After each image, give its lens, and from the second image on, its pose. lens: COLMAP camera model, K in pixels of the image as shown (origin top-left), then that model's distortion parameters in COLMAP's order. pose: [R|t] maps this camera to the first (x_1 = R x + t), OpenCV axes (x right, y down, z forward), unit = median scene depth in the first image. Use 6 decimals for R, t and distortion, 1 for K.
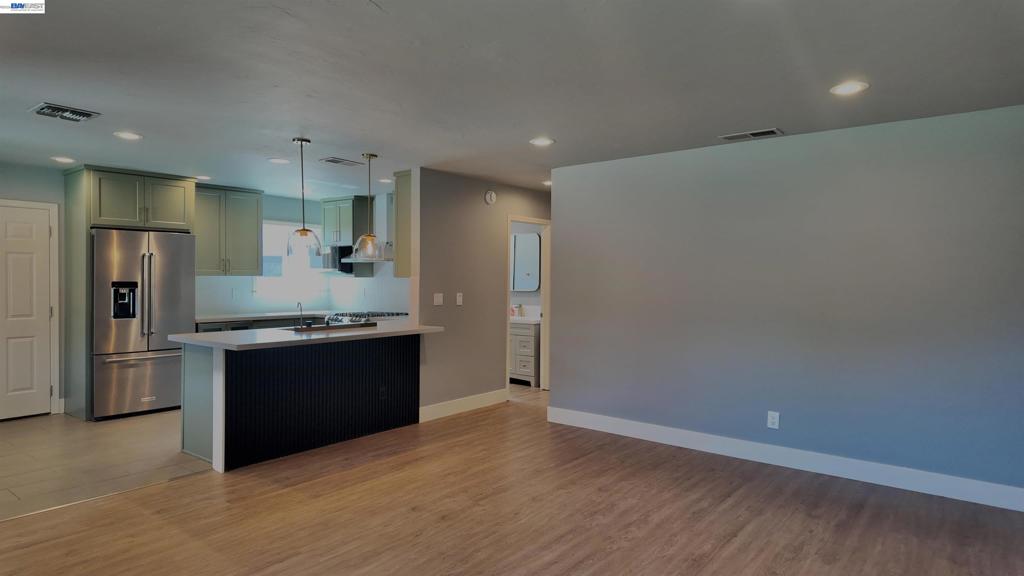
lens RADIAL K [[598.0, 0, 512.0], [0, 598.0, 288.0], [0, 0, 1]] dist [0.001834, -0.000673]
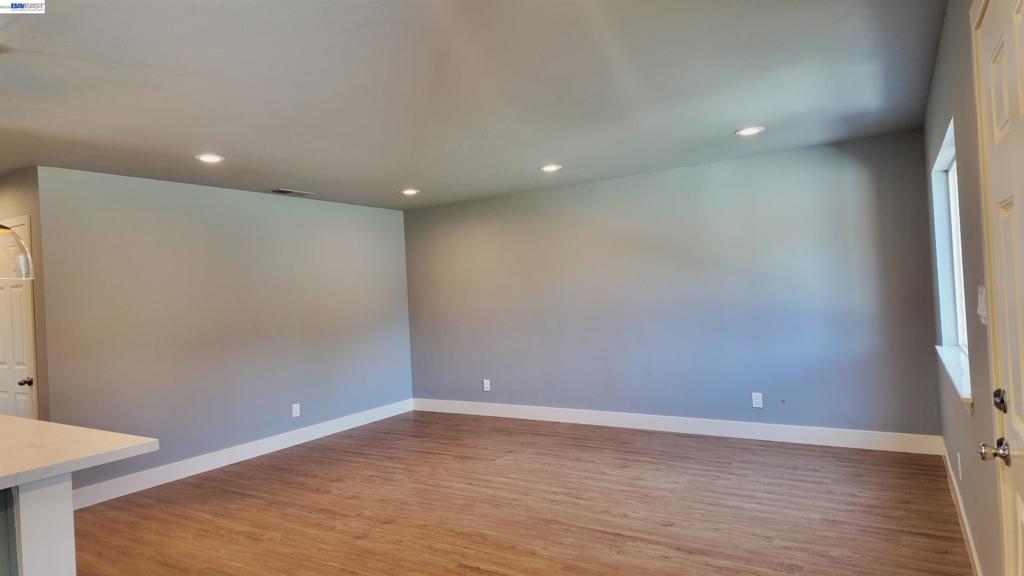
lens RADIAL K [[598.0, 0, 512.0], [0, 598.0, 288.0], [0, 0, 1]] dist [0.001834, -0.000673]
pose [[-0.093161, -0.006089, 0.995632, -1.114457], [0.076909, 0.996950, 0.013293, -0.033930], [-0.992676, 0.077811, -0.092409, 0.773173]]
